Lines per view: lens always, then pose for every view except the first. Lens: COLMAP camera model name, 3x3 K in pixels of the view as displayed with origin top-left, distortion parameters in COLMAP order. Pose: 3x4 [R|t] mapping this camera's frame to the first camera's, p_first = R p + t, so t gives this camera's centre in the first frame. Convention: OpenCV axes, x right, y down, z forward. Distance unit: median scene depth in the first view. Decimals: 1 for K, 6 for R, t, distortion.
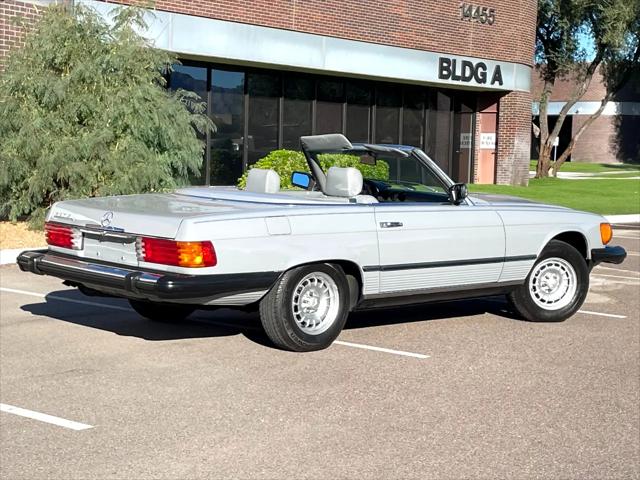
lens RADIAL K [[1247.6, 0, 322.9], [0, 1247.6, 310.5], [0, 0, 1]] dist [0.080156, 0.000000]
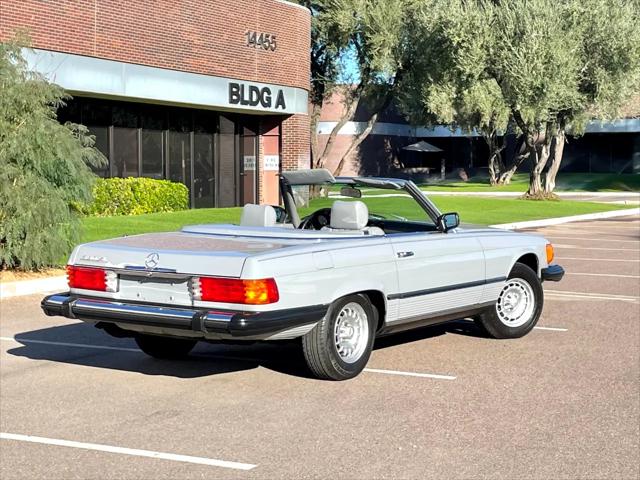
lens RADIAL K [[1247.6, 0, 337.1], [0, 1247.6, 286.3], [0, 0, 1]] dist [0.080156, 0.000000]
pose [[0.972913, -0.043902, 0.226963, -0.207381], [0.051614, 0.998270, -0.028157, -0.013022], [-0.225334, 0.039108, 0.973496, -0.011568]]
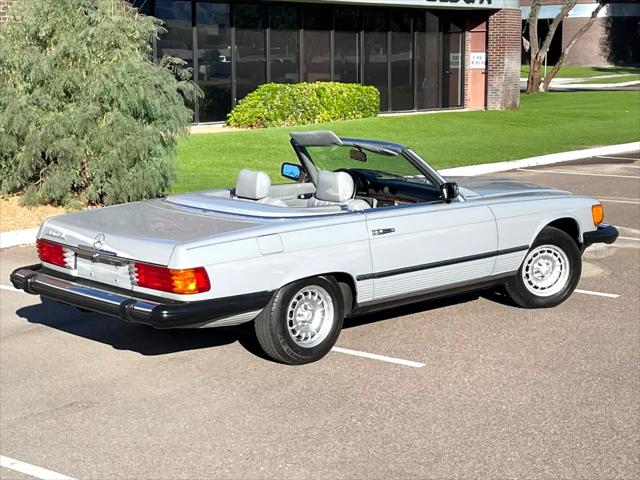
lens RADIAL K [[1247.6, 0, 324.2], [0, 1247.6, 294.7], [0, 0, 1]] dist [0.080156, 0.000000]
pose [[0.999489, -0.031676, 0.004199, 0.001385], [0.031342, 0.997446, 0.064187, -0.071791], [-0.006222, -0.064022, 0.997929, -0.001233]]
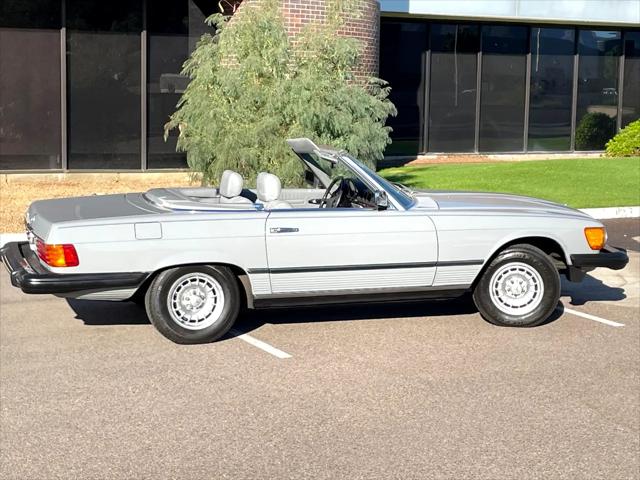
lens RADIAL K [[1247.6, 0, 332.1], [0, 1247.6, 303.1], [0, 0, 1]] dist [0.080156, 0.000000]
pose [[0.907548, 0.057799, -0.415953, 0.462003], [-0.042572, 0.998043, 0.045797, -0.049004], [0.417786, -0.023855, 0.908232, 0.040027]]
